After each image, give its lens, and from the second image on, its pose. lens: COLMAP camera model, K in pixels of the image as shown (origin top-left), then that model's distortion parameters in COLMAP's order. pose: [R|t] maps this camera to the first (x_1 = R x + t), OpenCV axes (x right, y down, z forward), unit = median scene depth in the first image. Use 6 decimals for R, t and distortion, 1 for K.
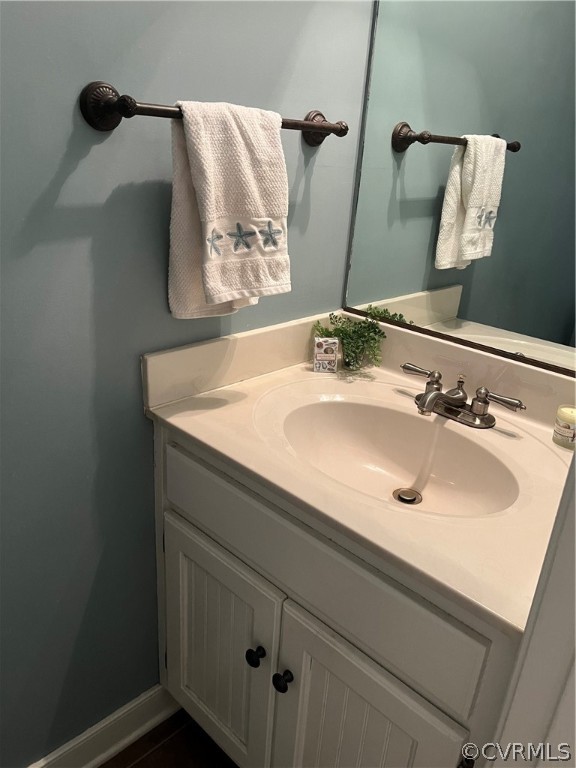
lens RADIAL K [[576.6, 0, 288.8], [0, 576.6, 386.6], [0, 0, 1]] dist [0.068560, -0.087091]
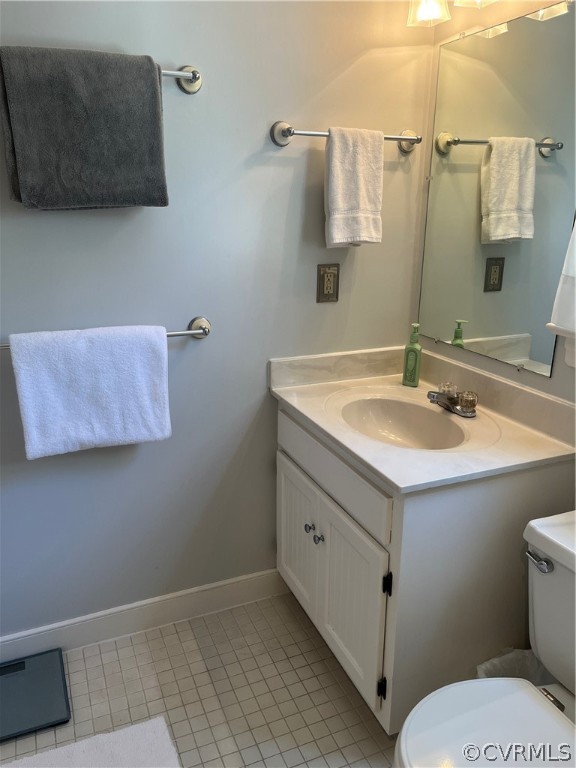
lens RADIAL K [[576.6, 0, 288.8], [0, 576.6, 386.6], [0, 0, 1]] dist [0.068560, -0.087091]
pose [[0.923423, 0.055773, -0.379709, 0.478039], [-0.093454, 0.992280, -0.081523, 0.160872], [0.372231, 0.110766, 0.921507, -0.637970]]
